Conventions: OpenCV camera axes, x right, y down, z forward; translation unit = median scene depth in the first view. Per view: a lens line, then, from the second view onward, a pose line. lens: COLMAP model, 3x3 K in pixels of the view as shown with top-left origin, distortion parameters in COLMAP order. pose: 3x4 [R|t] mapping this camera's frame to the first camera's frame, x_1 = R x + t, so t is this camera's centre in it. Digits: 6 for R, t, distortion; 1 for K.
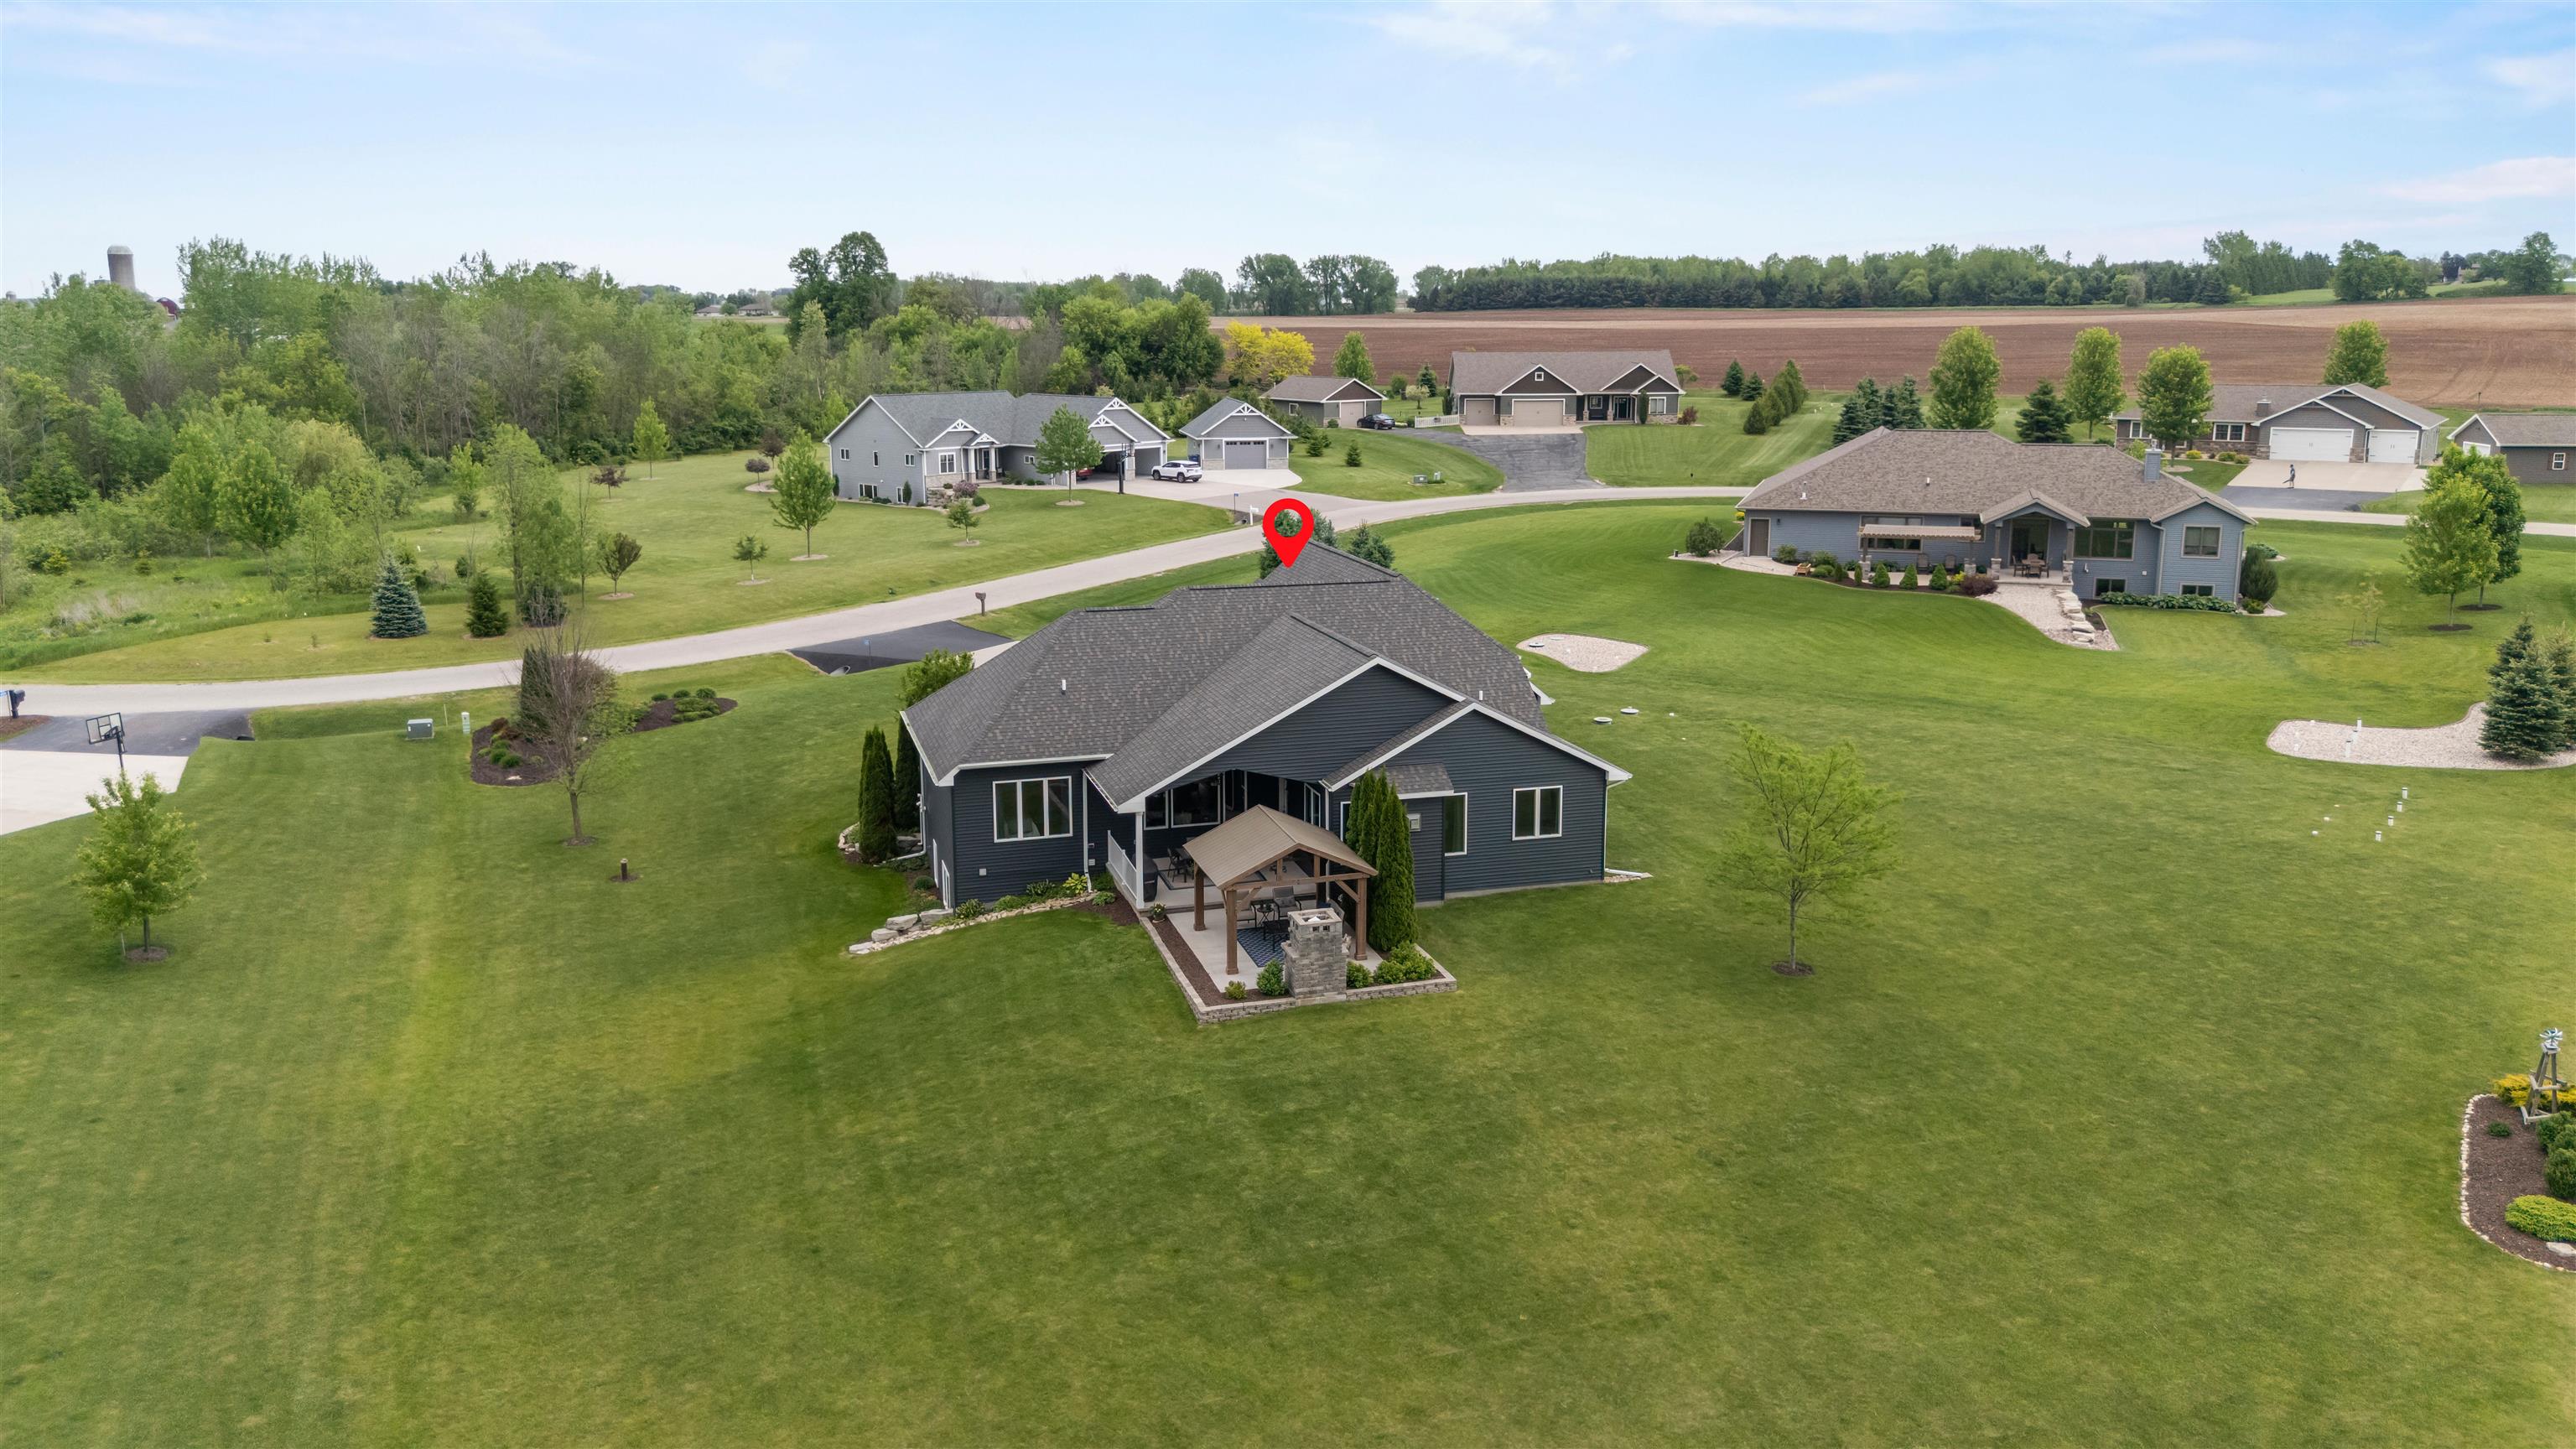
lens RADIAL K [[1903.6, 0, 1288.0], [0, 1903.6, 724.5], [0, 0, 1]] dist [0.062366, -0.066953]
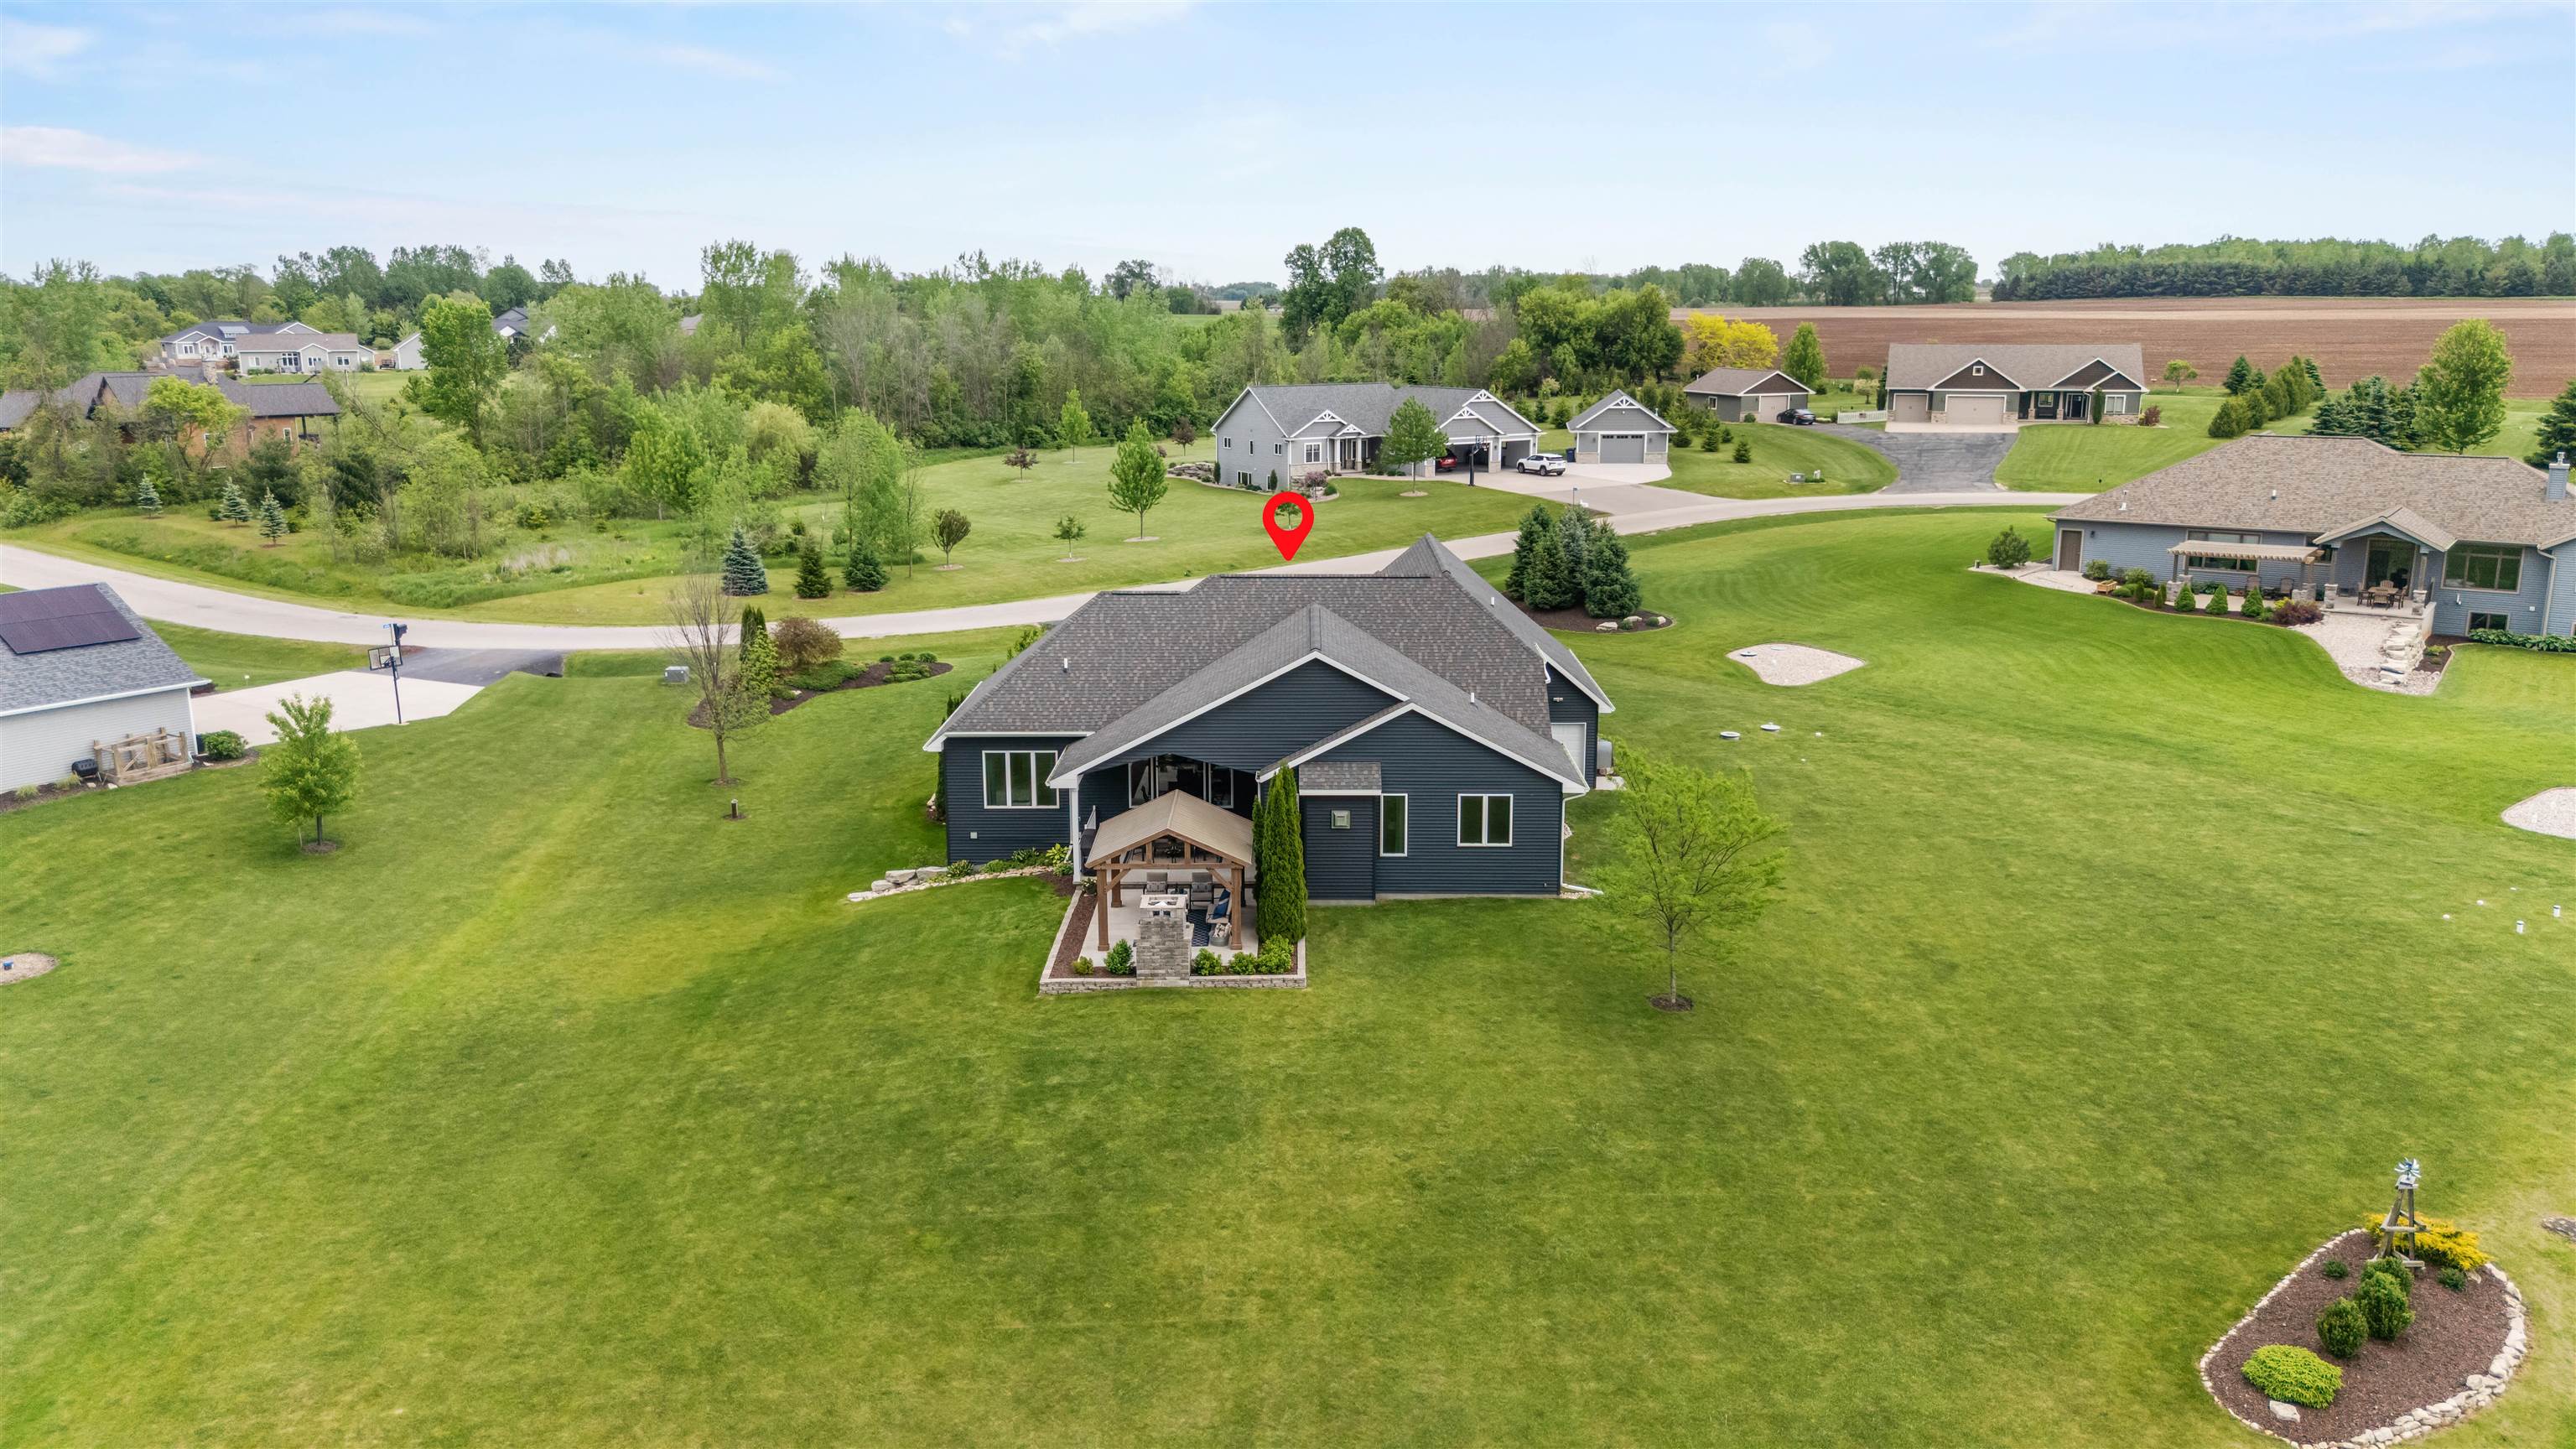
lens RADIAL K [[1903.6, 0, 1288.0], [0, 1903.6, 724.5], [0, 0, 1]] dist [0.062366, -0.066953]
pose [[0.955770, 0.063139, -0.287259, 0.141773], [-0.061980, 0.997991, 0.013137, -0.003988], [0.287511, 0.005249, 0.957763, 0.018674]]
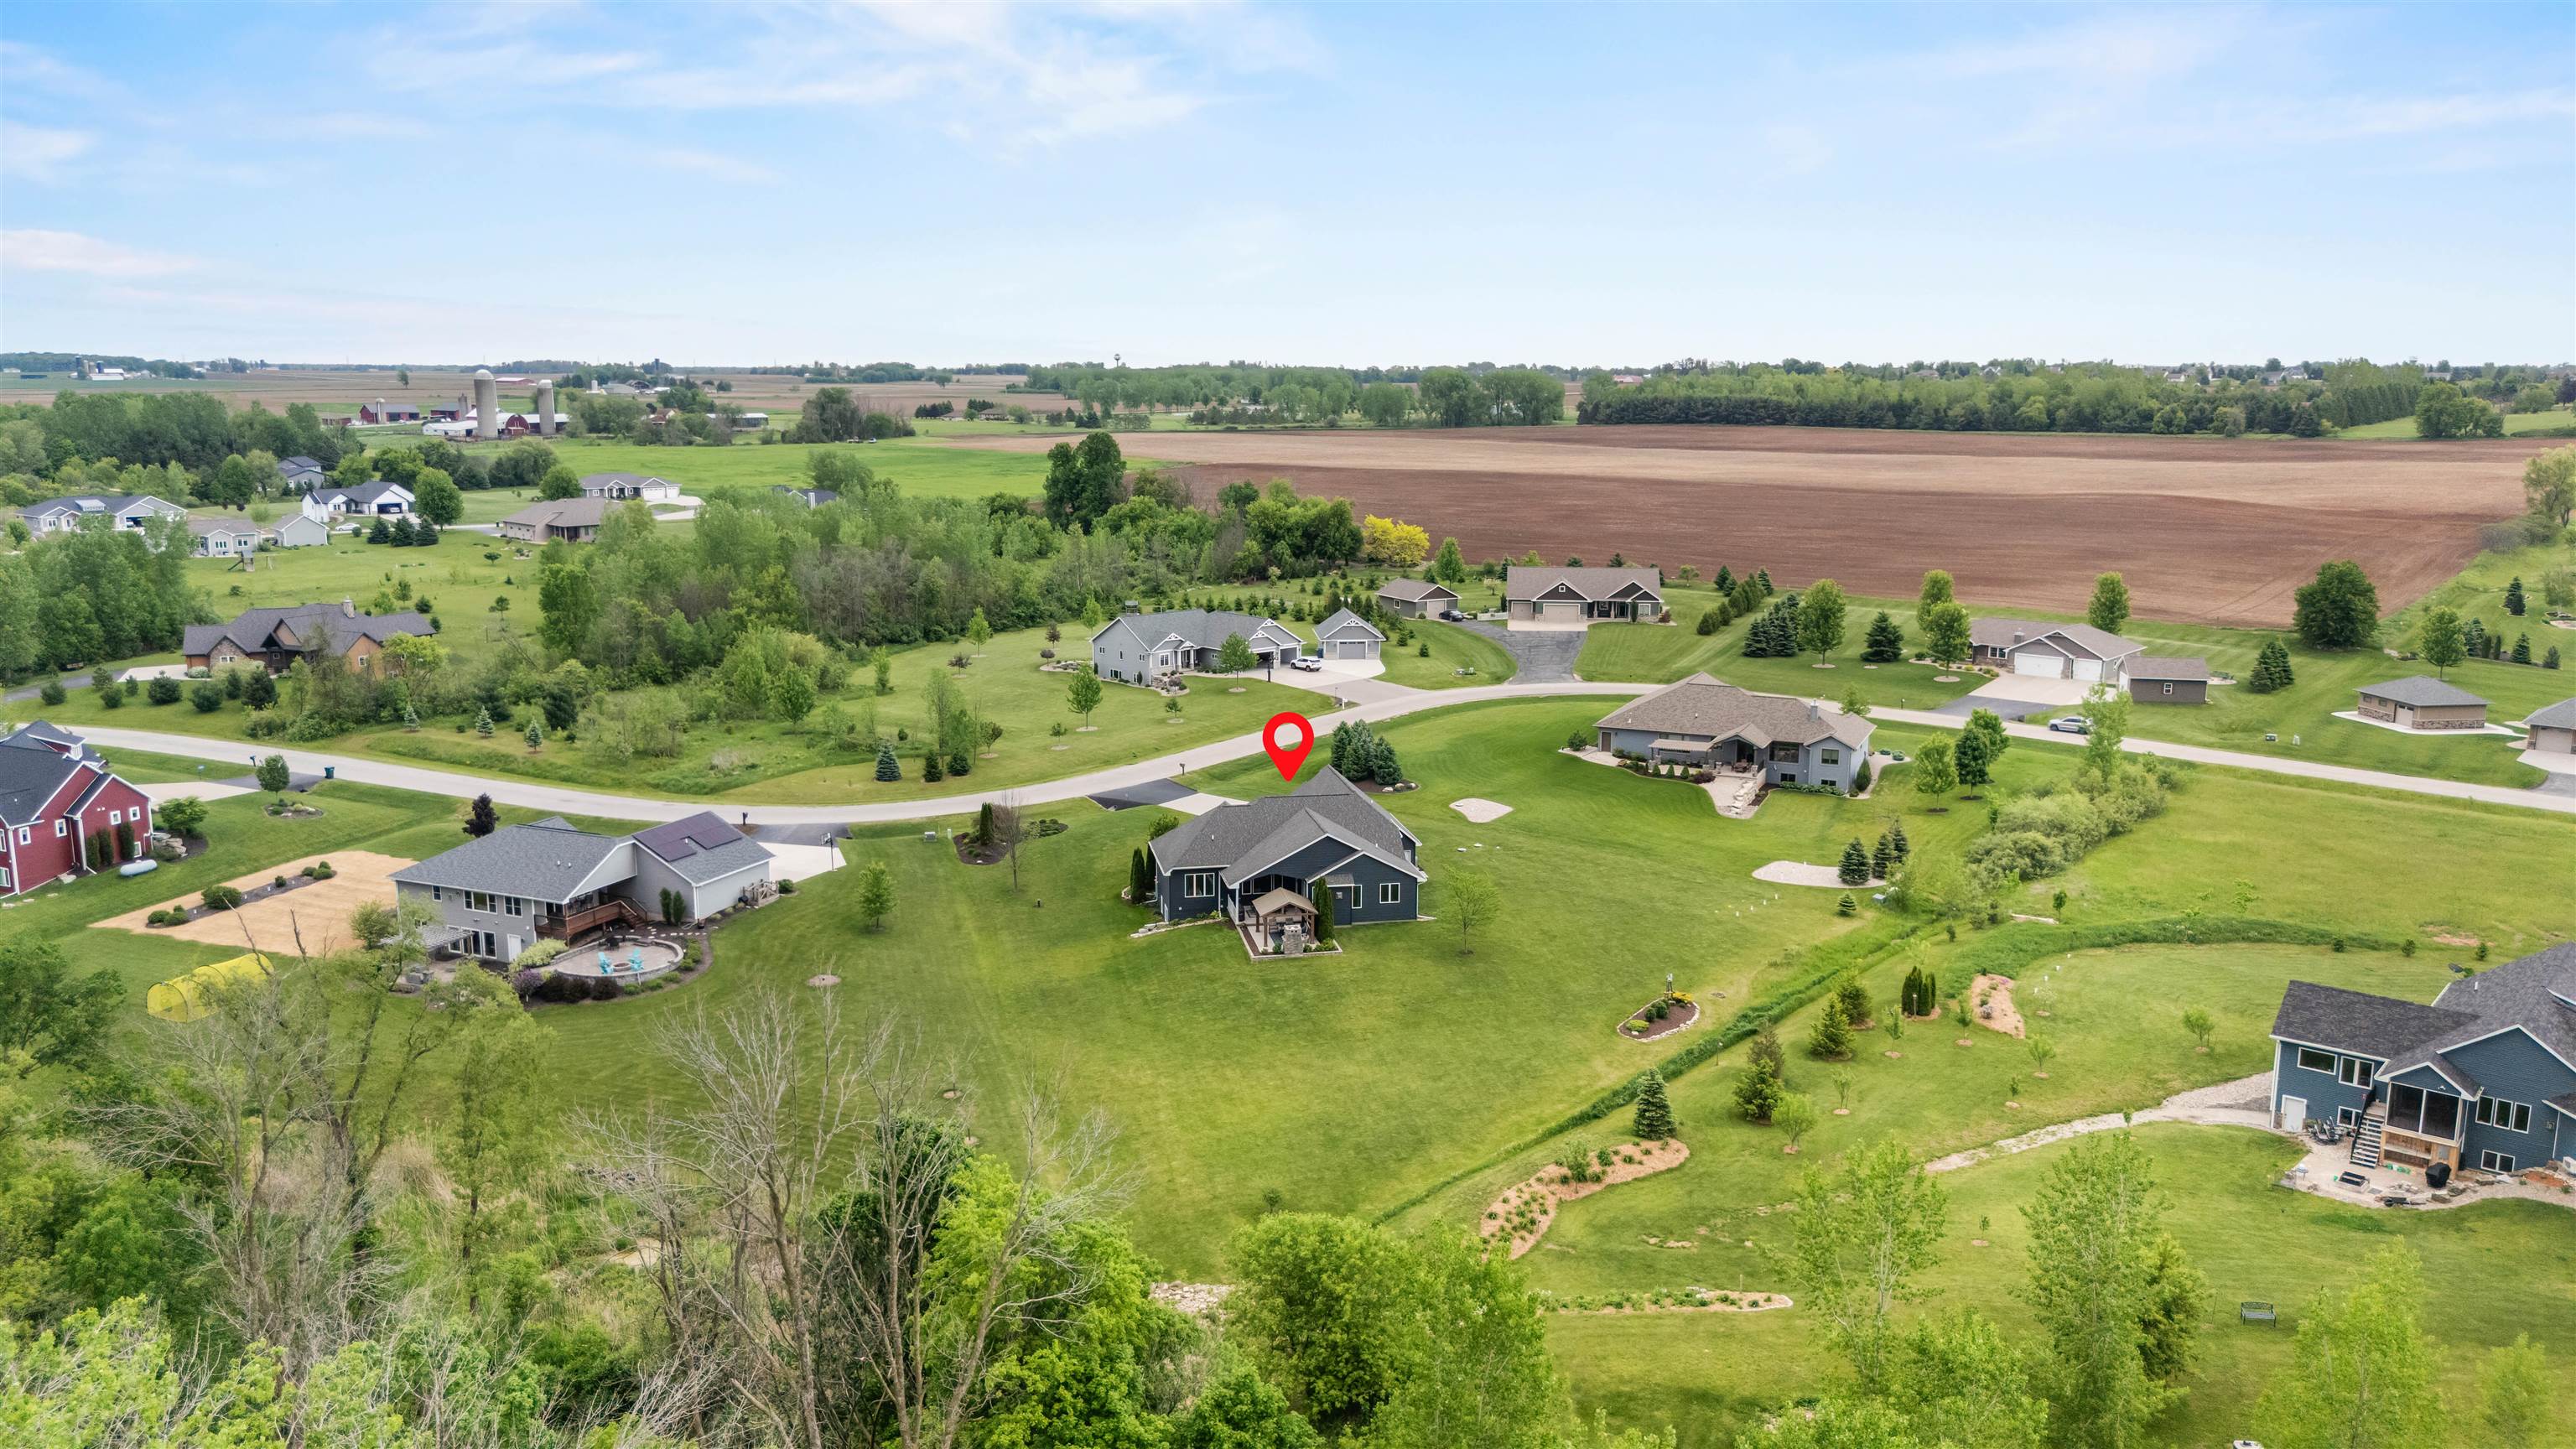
lens RADIAL K [[1886.3, 0, 1283.0], [0, 1886.3, 737.7], [0, 0, 1]] dist [0.123884, -0.183738]
pose [[0.994229, 0.024718, -0.104393, 0.114805], [-0.027019, 0.999421, -0.020693, -0.050266], [0.103821, 0.023394, 0.994321, -0.735872]]
